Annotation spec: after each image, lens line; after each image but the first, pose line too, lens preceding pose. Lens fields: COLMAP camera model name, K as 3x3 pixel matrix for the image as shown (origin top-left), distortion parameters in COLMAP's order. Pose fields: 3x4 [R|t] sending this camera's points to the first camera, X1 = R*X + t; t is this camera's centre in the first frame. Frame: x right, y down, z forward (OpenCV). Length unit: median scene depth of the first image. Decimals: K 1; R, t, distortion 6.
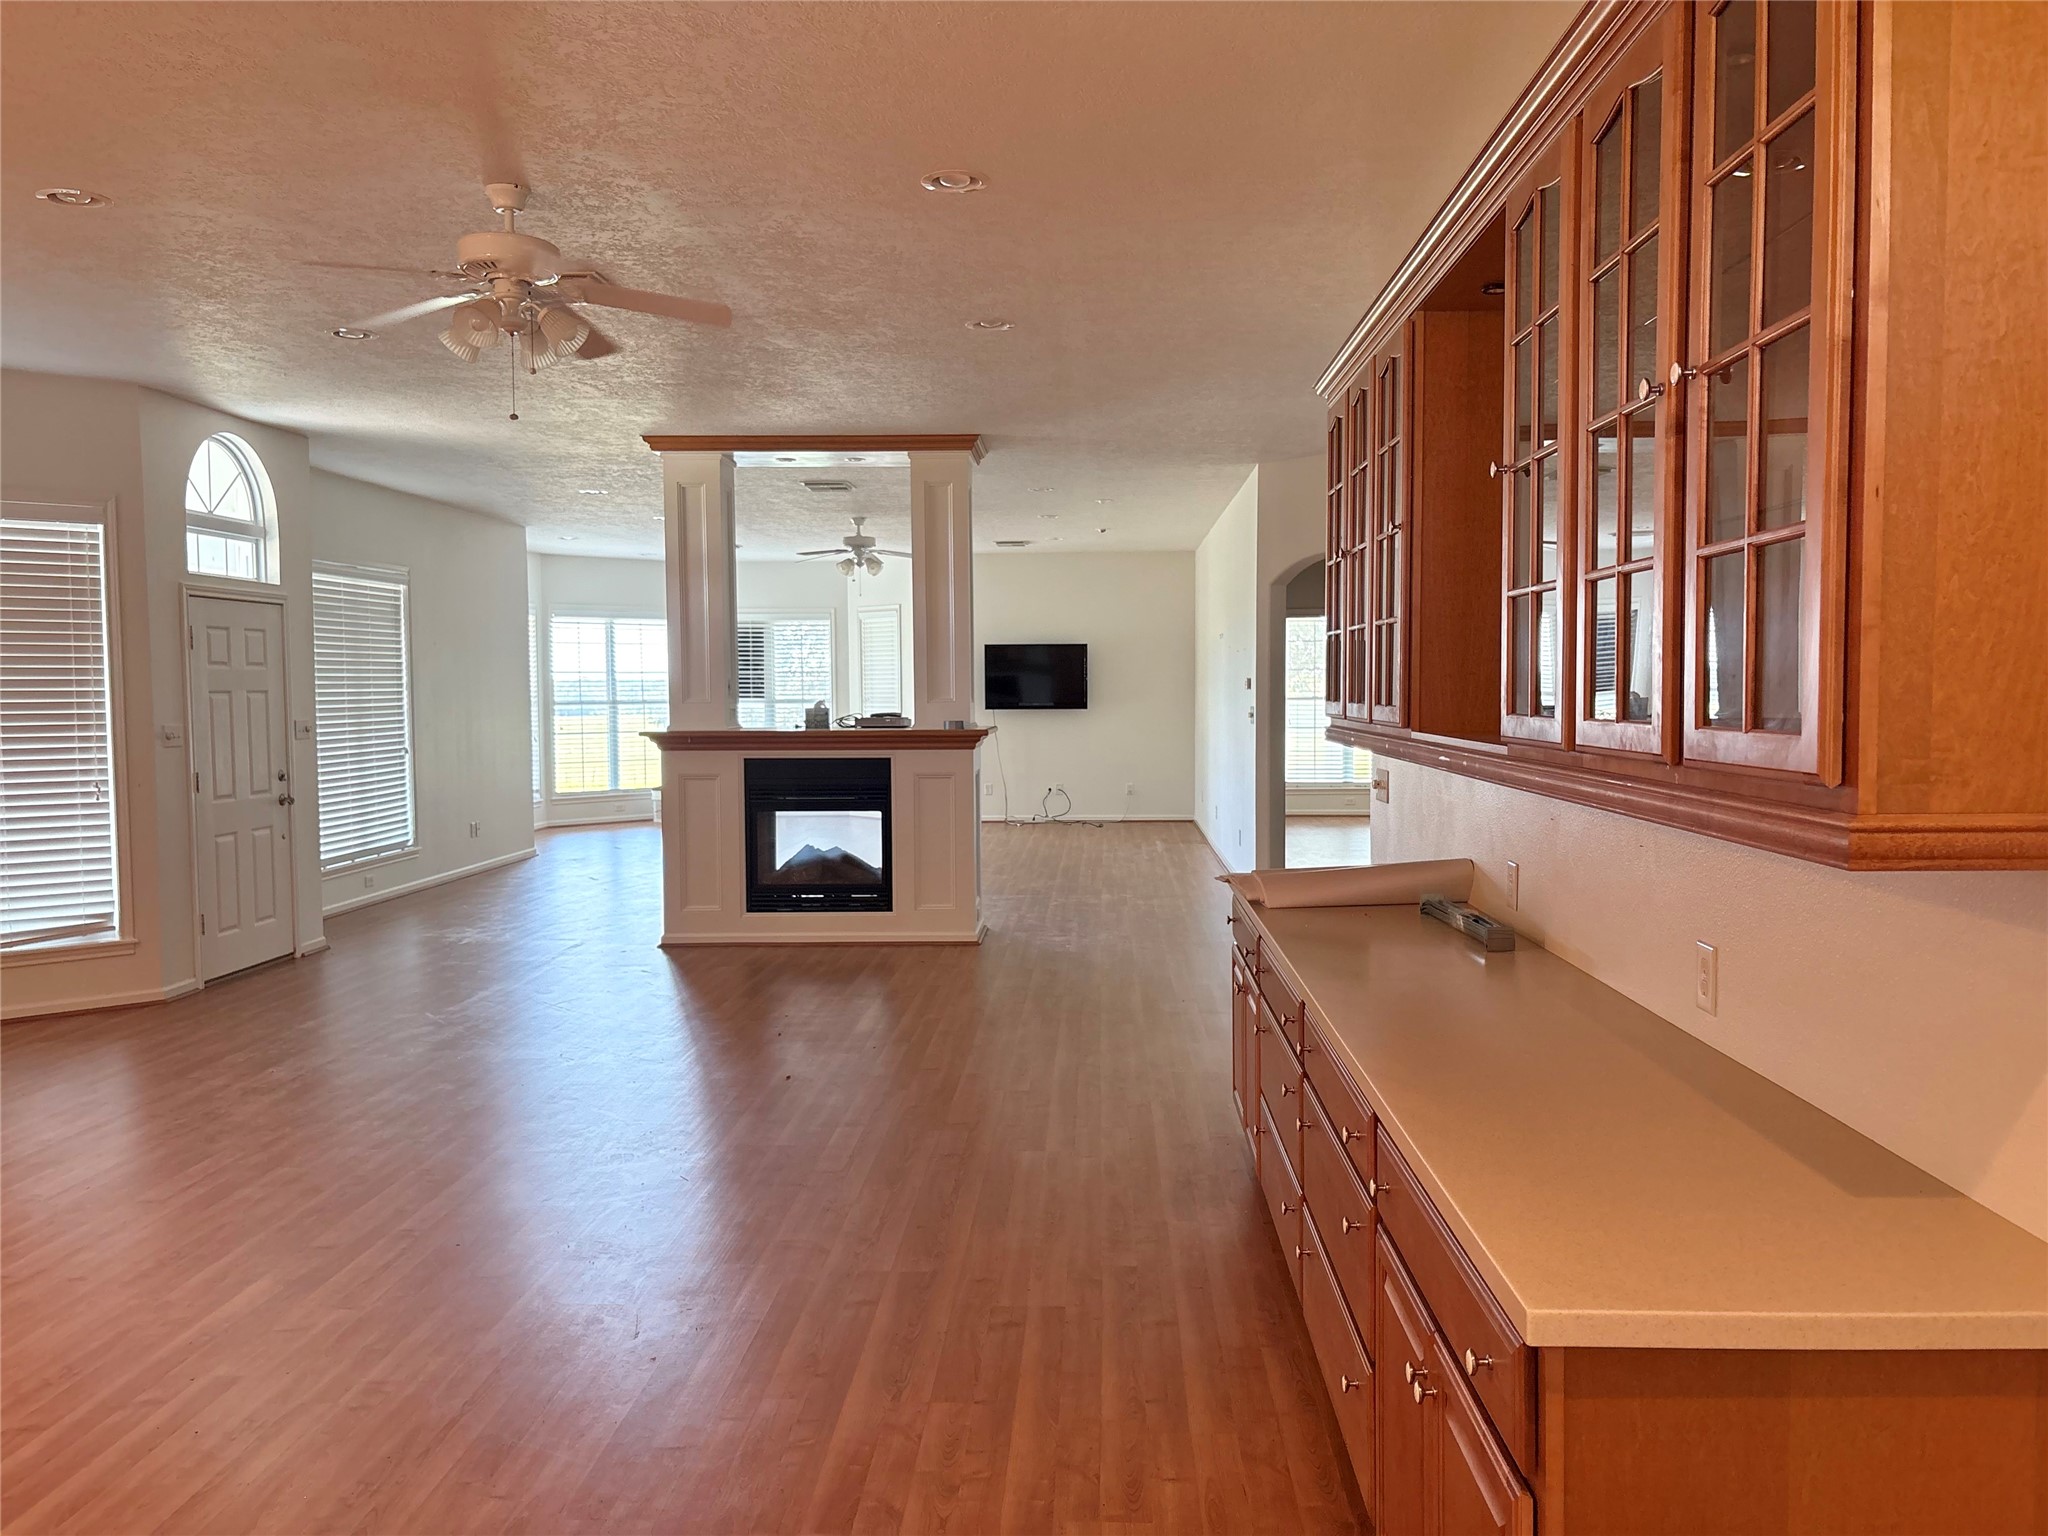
lens RADIAL K [[1553.9, 0, 1076.5], [0, 1553.9, 767.0], [0, 0, 1]] dist [0.003810, -0.003514]
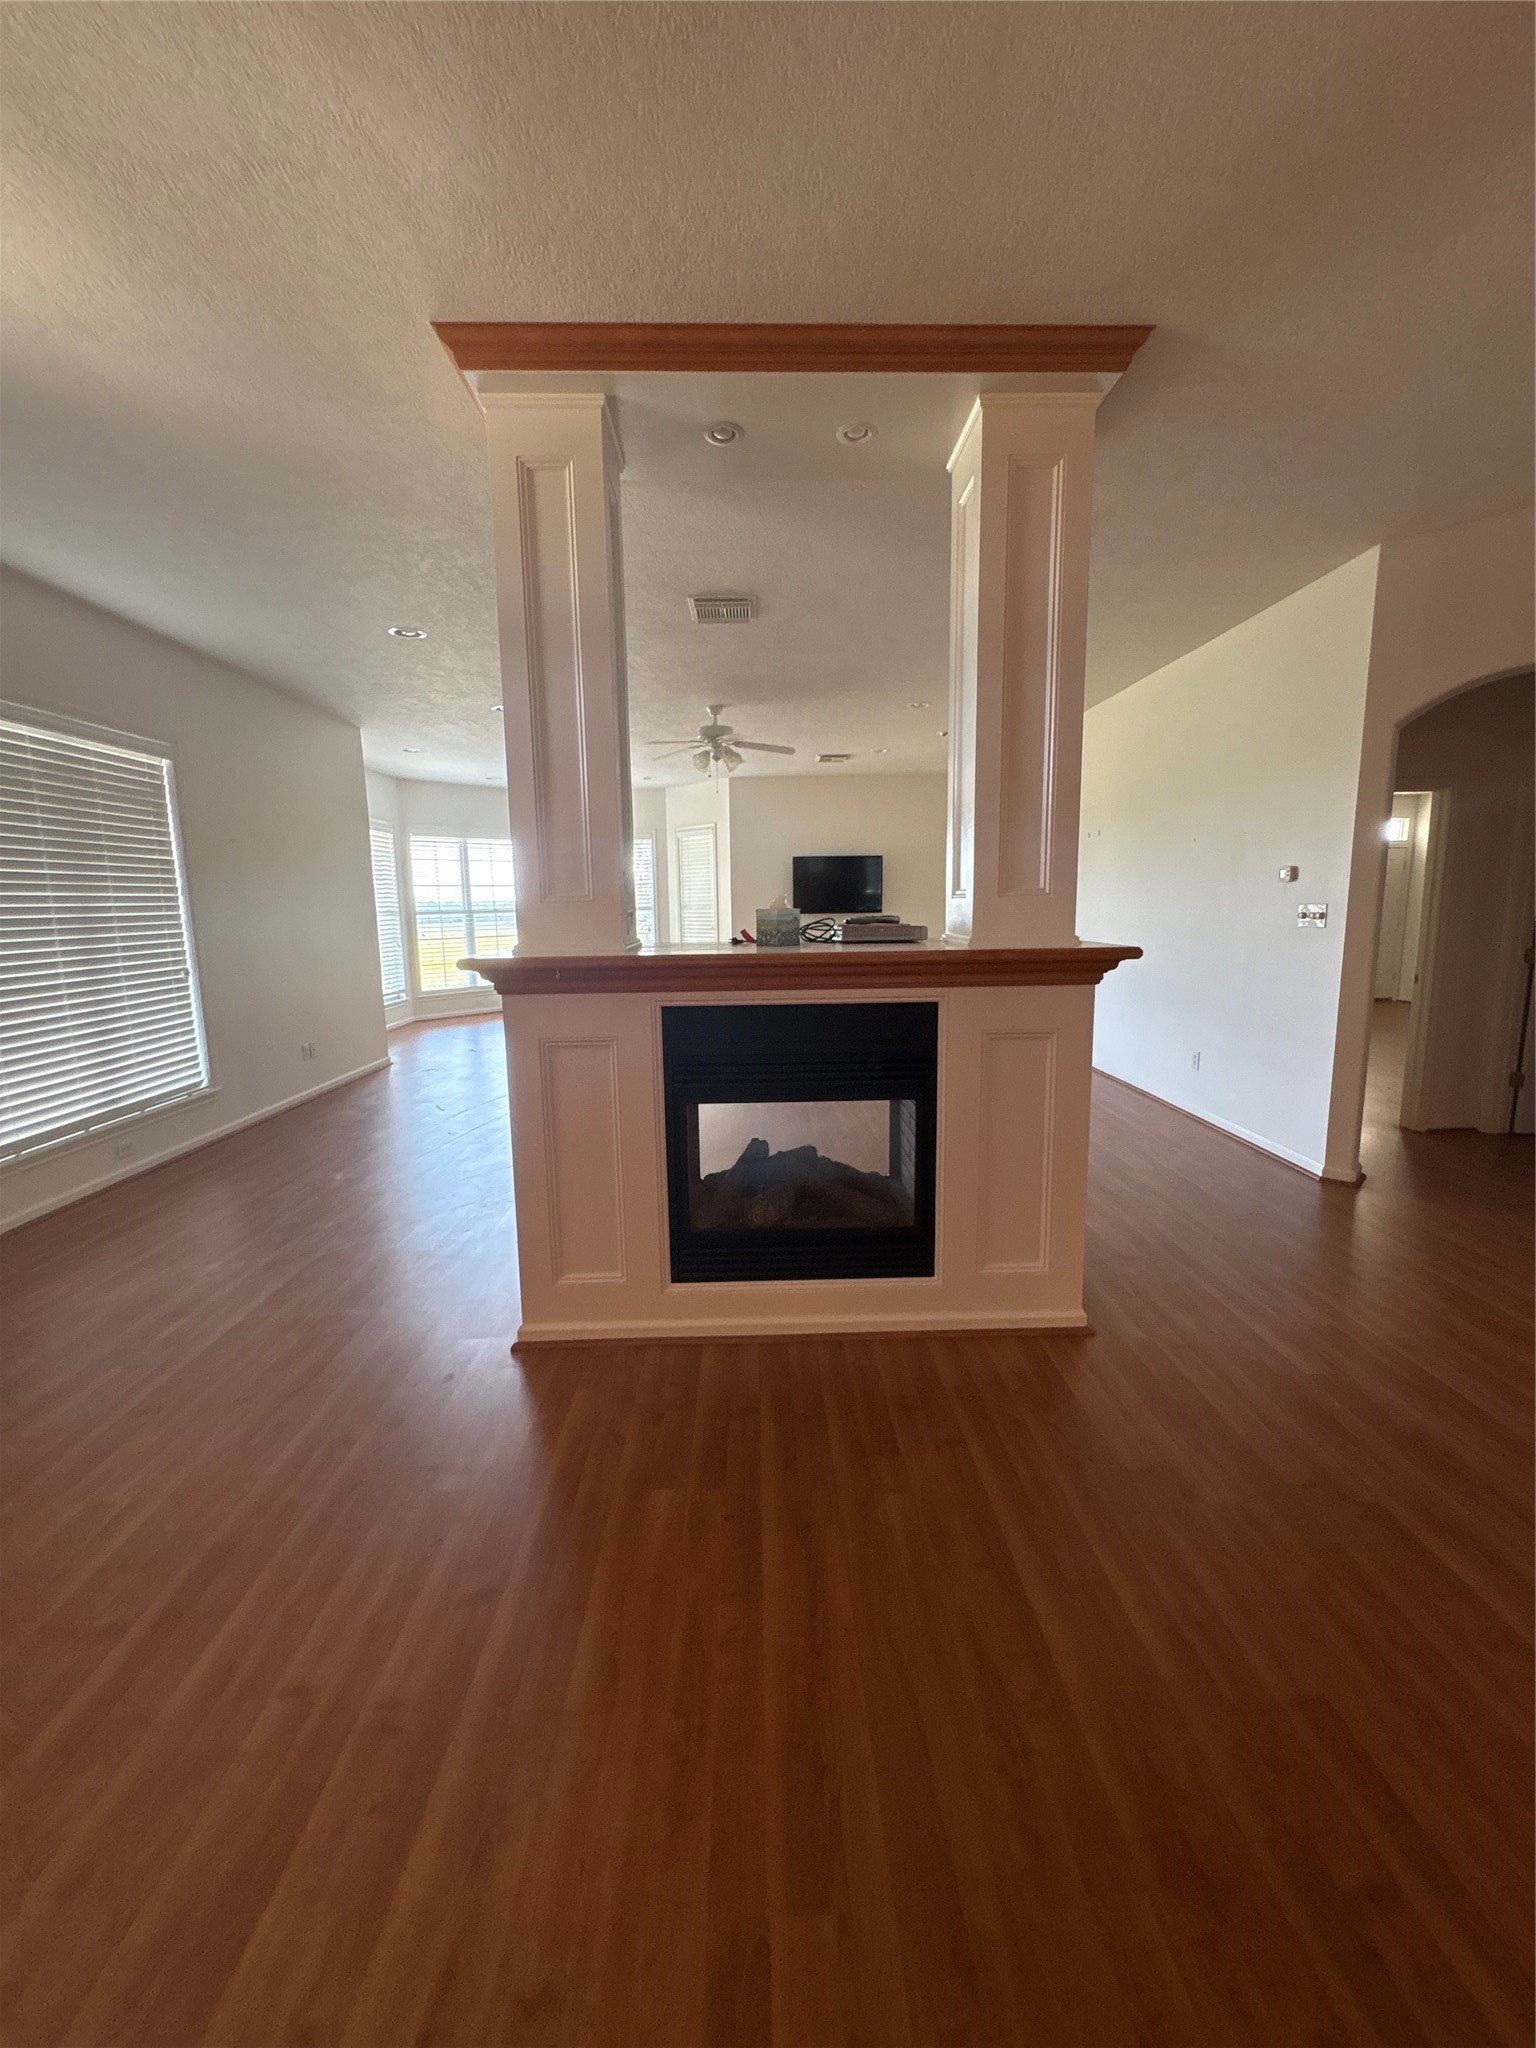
lens RADIAL K [[817.4, 0, 768.0], [0, 817.4, 1024.0], [0, 0, 1]] dist [0.000389, 0.000317]
pose [[0.999257, -0.015932, 0.035087, -0.148072], [0.012522, 0.995366, 0.095345, -0.020318], [-0.036444, -0.094835, 0.994826, 0.570157]]
